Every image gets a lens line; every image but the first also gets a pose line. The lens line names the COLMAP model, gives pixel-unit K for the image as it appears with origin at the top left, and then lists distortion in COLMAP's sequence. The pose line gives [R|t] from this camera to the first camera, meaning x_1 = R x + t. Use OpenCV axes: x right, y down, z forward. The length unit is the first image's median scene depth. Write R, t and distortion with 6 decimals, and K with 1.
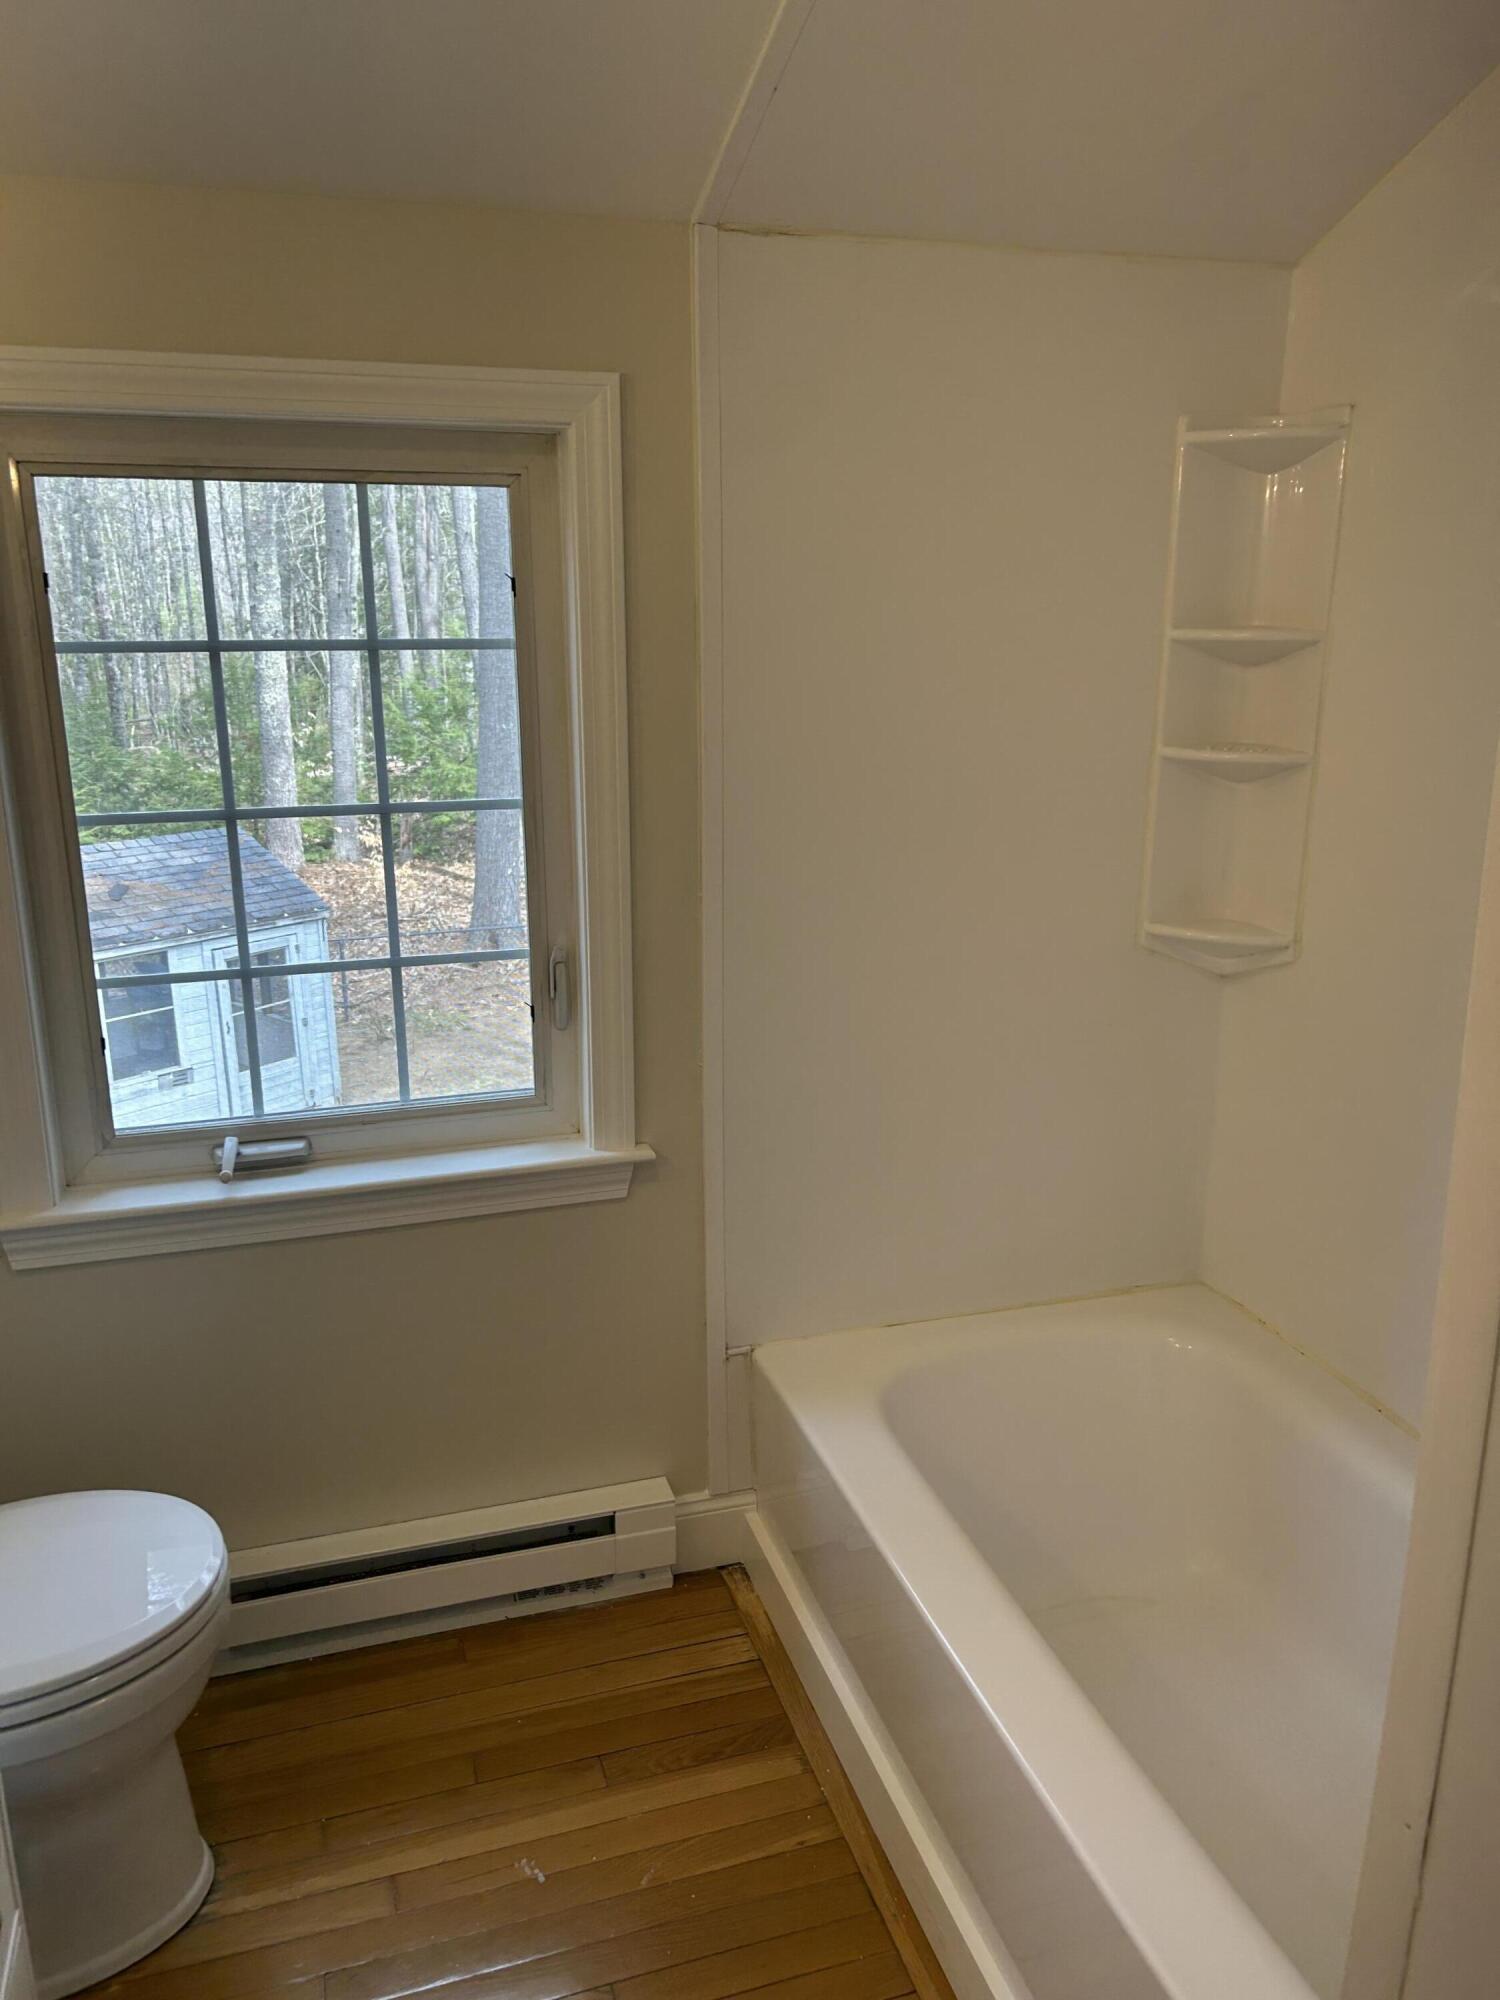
lens RADIAL K [[1488.4, 0, 737.5], [0, 1488.4, 993.3], [0, 0, 1]] dist [0.060473, -0.067018]
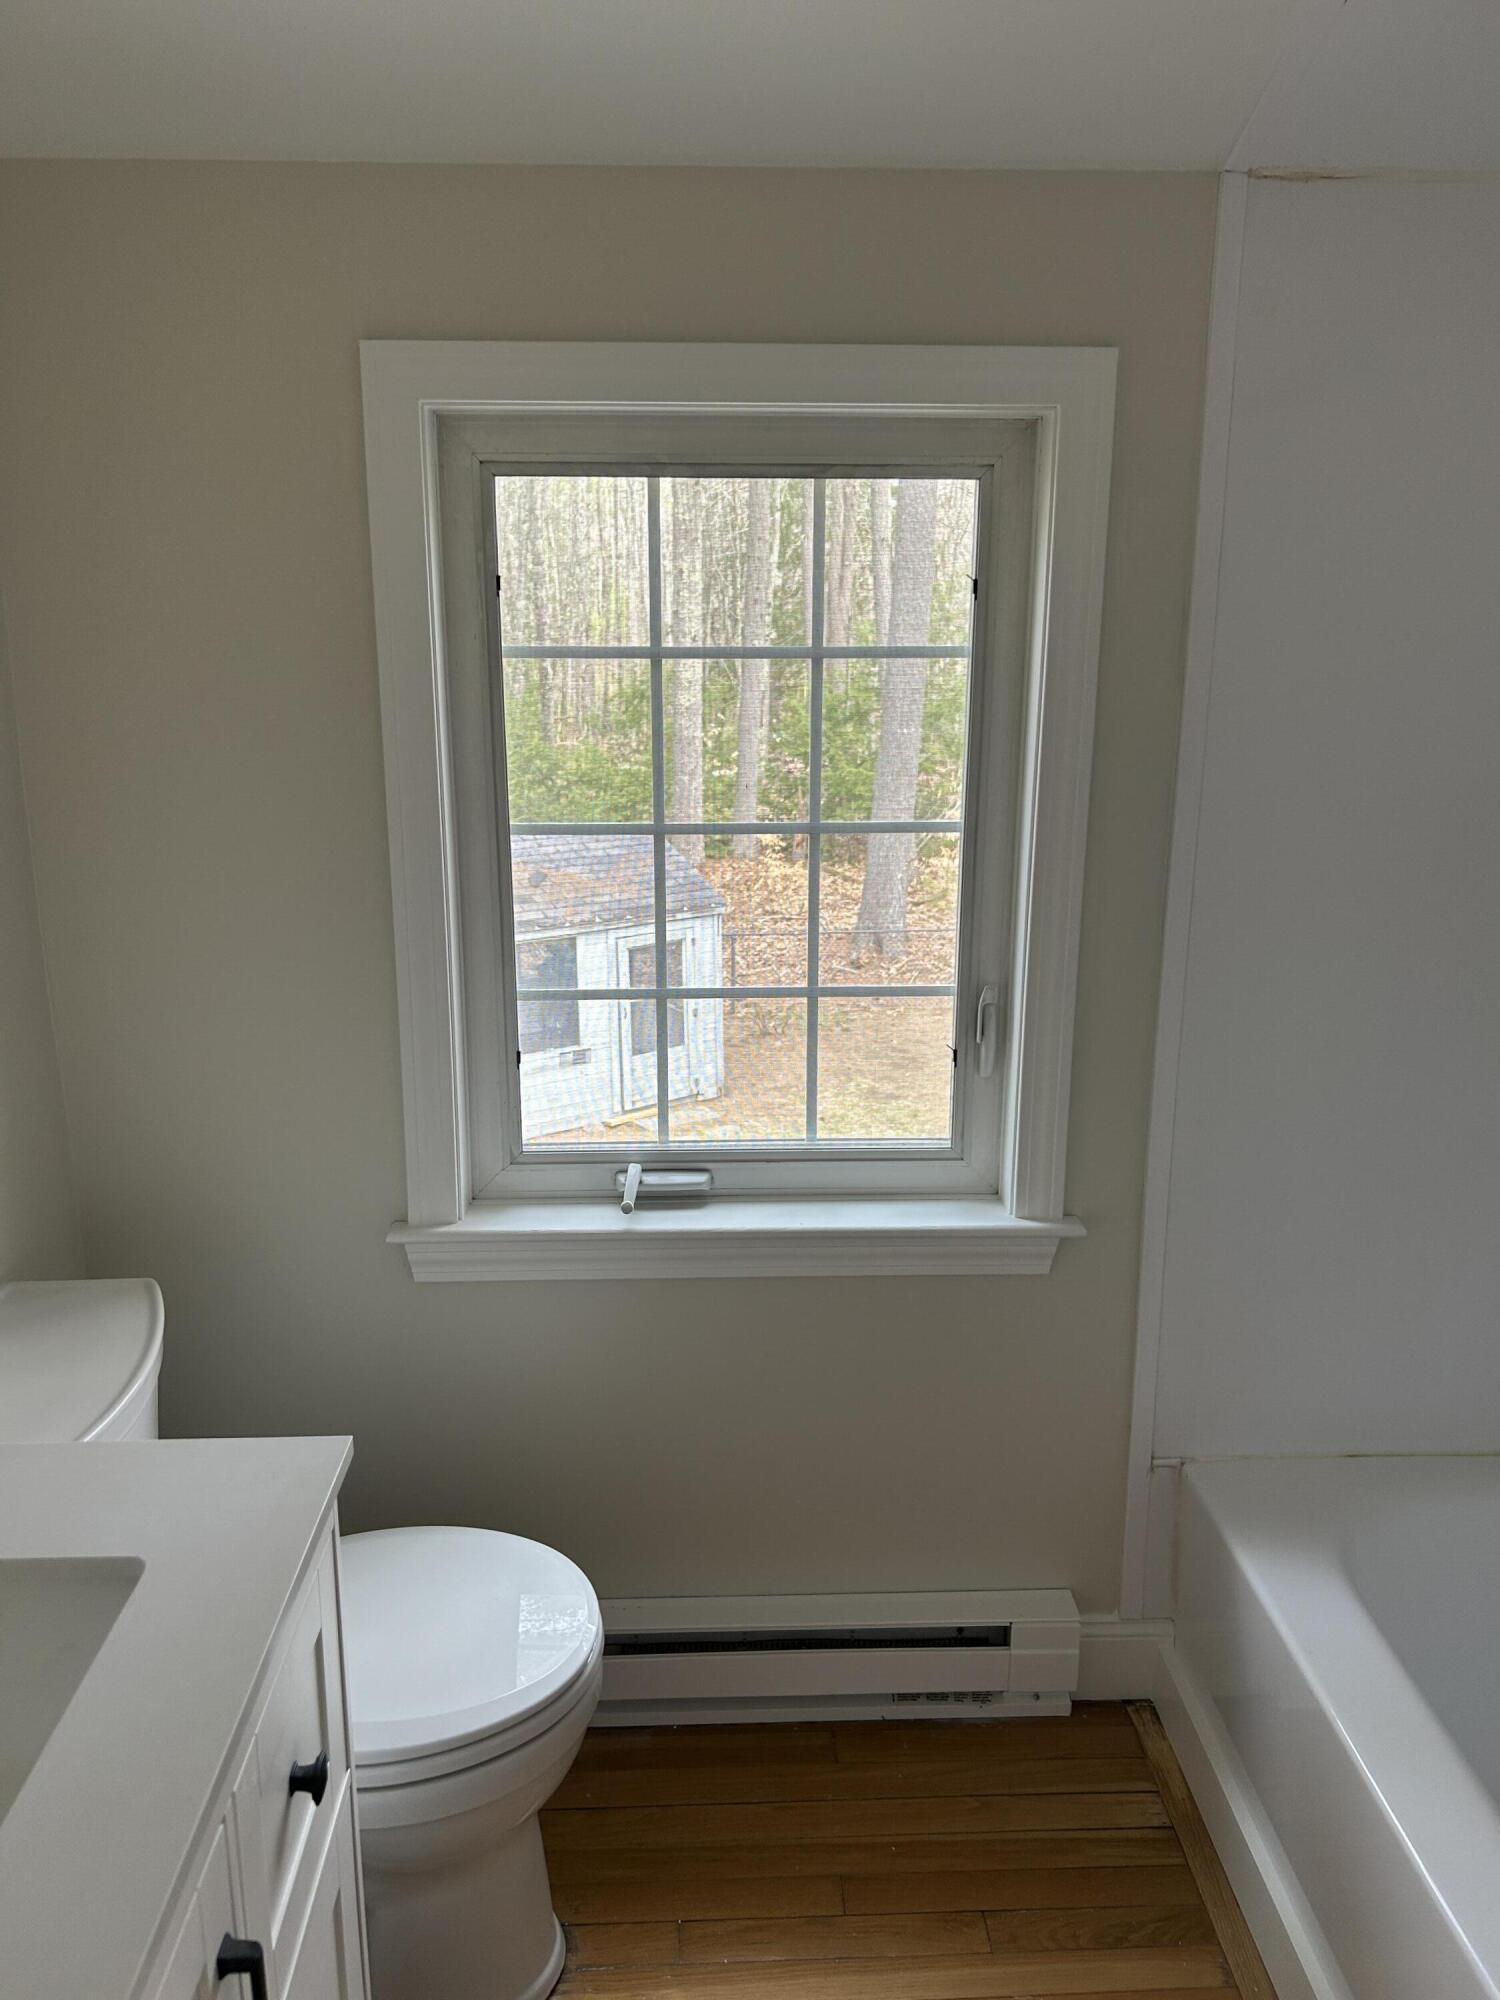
lens RADIAL K [[1488.4, 0, 757.0], [0, 1488.4, 980.2], [0, 0, 1]] dist [0.060473, -0.067018]
pose [[0.969061, 0.068274, -0.237191, -0.042848], [-0.071064, 0.997467, -0.003223, -0.021991], [0.236370, 0.019979, 0.971458, 0.089507]]
